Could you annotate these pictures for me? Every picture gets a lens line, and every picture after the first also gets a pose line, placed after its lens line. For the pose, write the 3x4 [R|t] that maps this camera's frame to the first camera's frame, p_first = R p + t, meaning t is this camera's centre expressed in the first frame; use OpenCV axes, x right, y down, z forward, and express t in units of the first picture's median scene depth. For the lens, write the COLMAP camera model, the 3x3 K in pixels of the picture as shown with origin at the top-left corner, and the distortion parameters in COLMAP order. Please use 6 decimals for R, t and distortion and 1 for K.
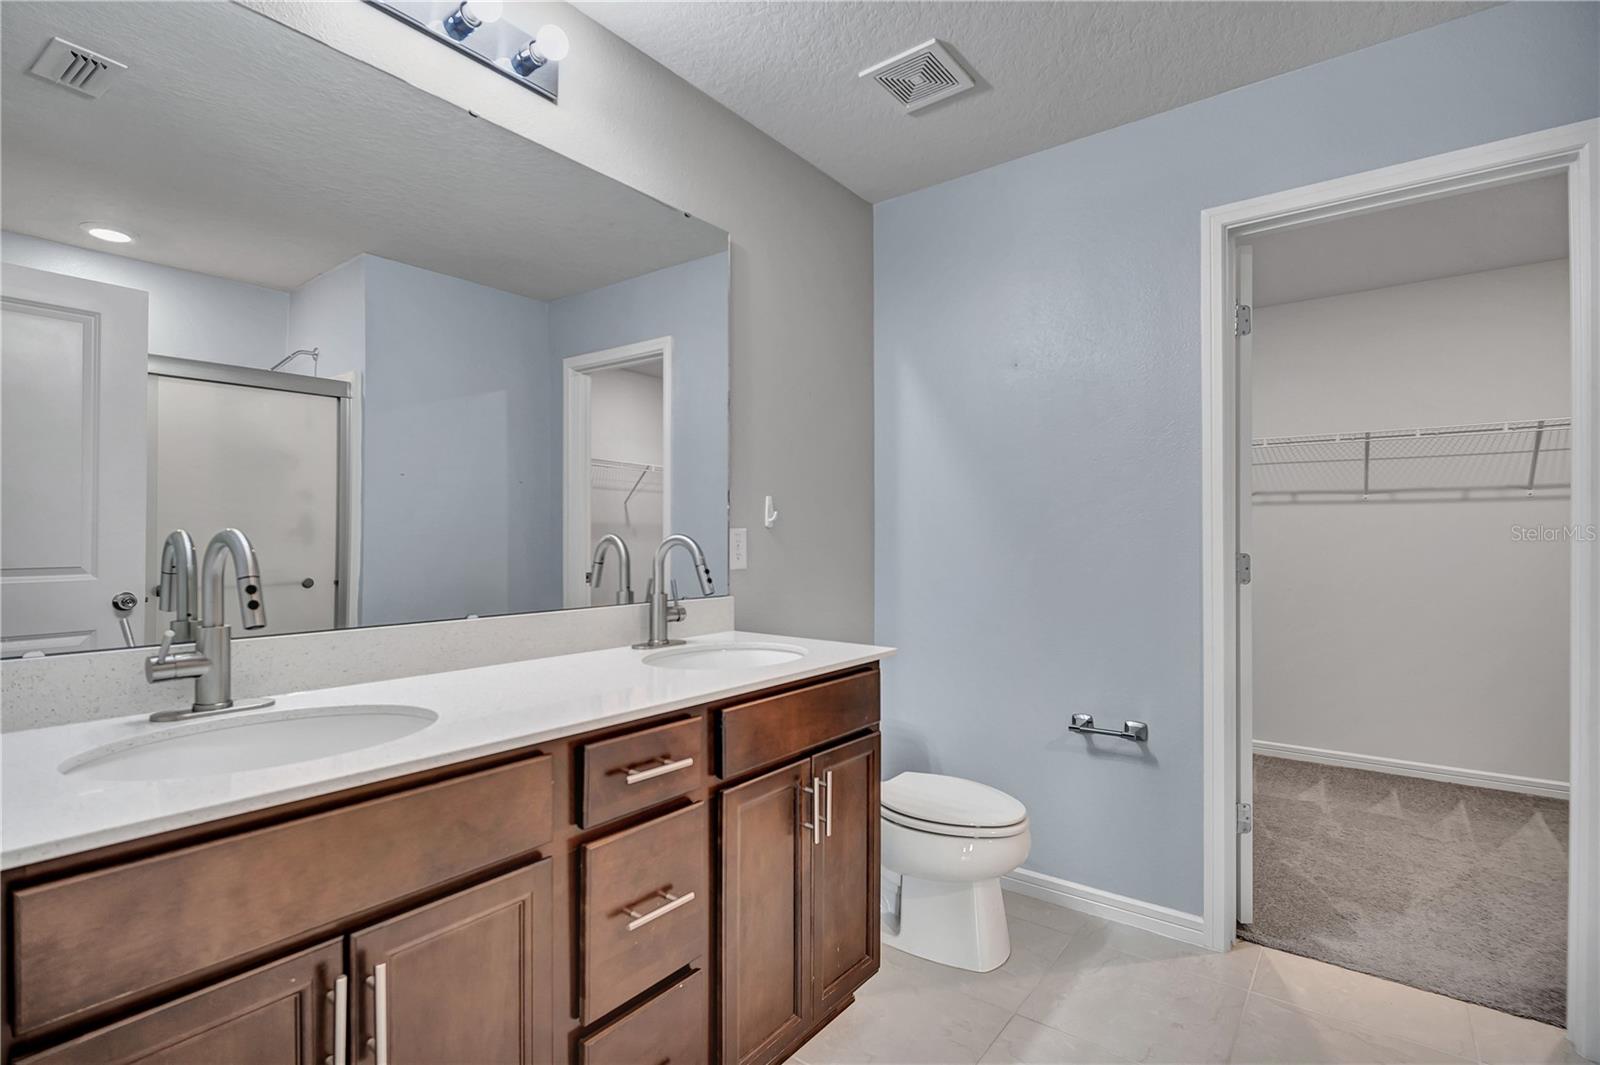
lens RADIAL K [[754.0, 0, 797.6], [0, 754.0, 535.7], [0, 0, 1]] dist [-0.000230, -0.006114]
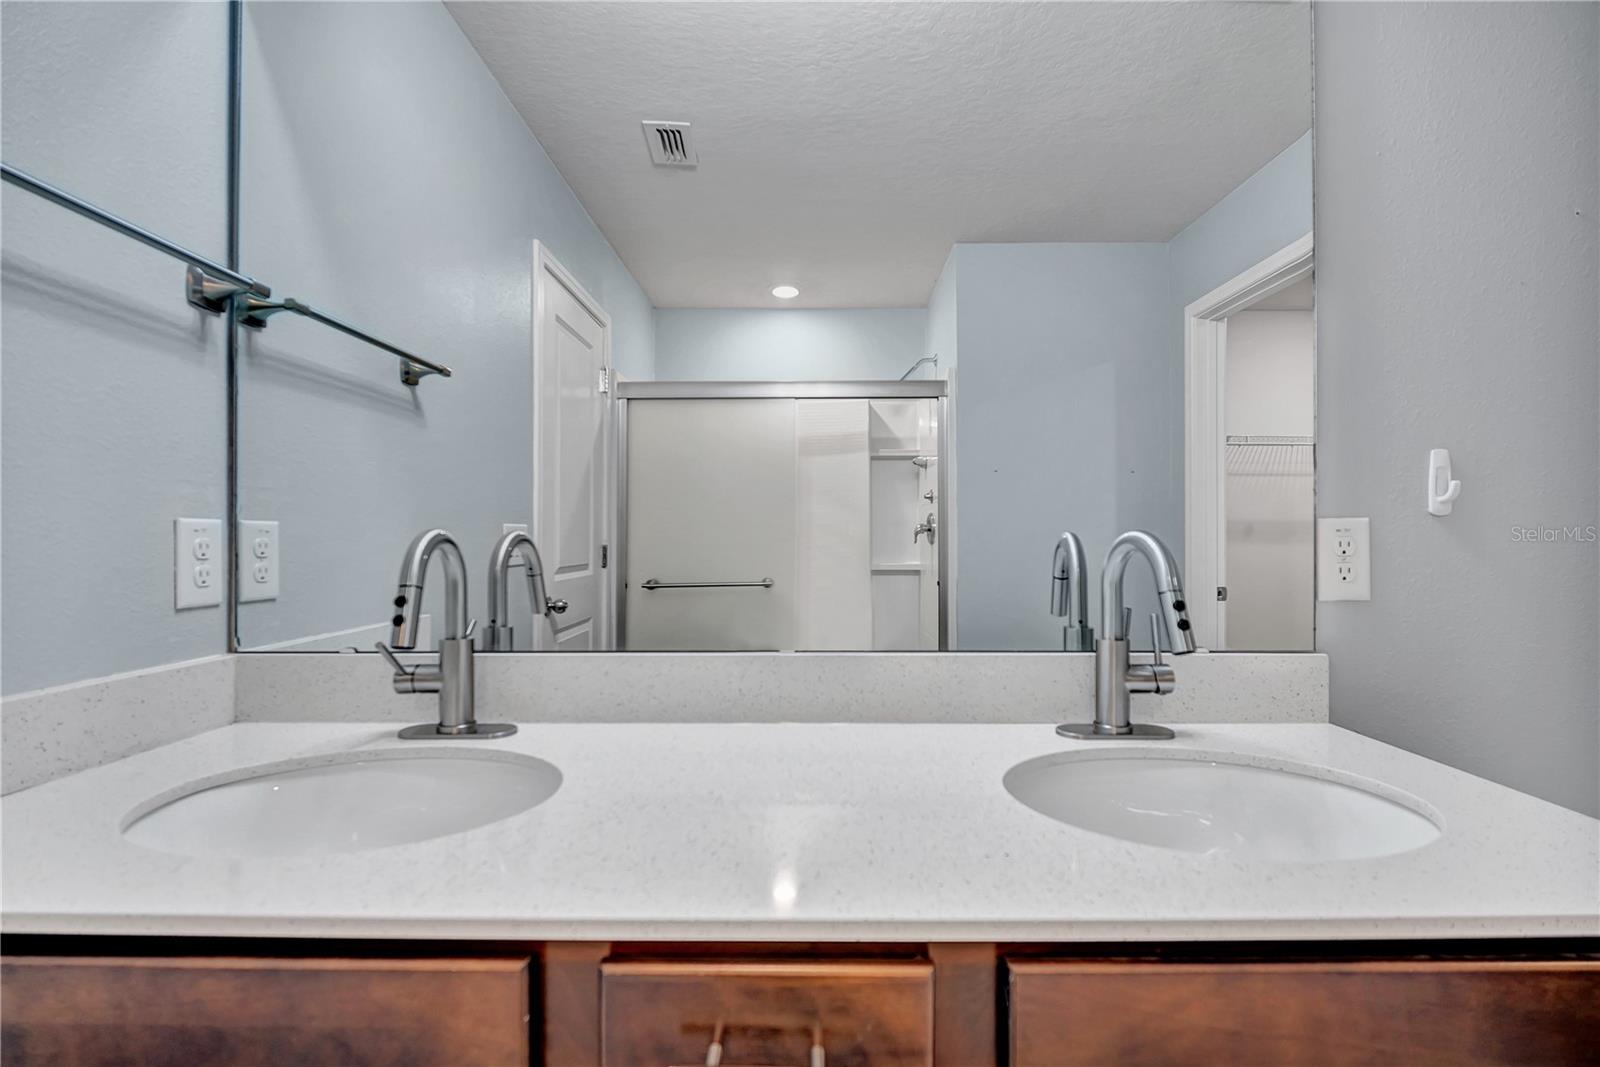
lens RADIAL K [[754.0, 0, 799.6], [0, 754.0, 531.2], [0, 0, 1]] dist [-0.000230, -0.006114]
pose [[0.617382, -0.010920, -0.786587, 0.101501], [0.002229, 0.999924, -0.012132, 0.004742], [0.786660, 0.005737, 0.617360, 0.463282]]
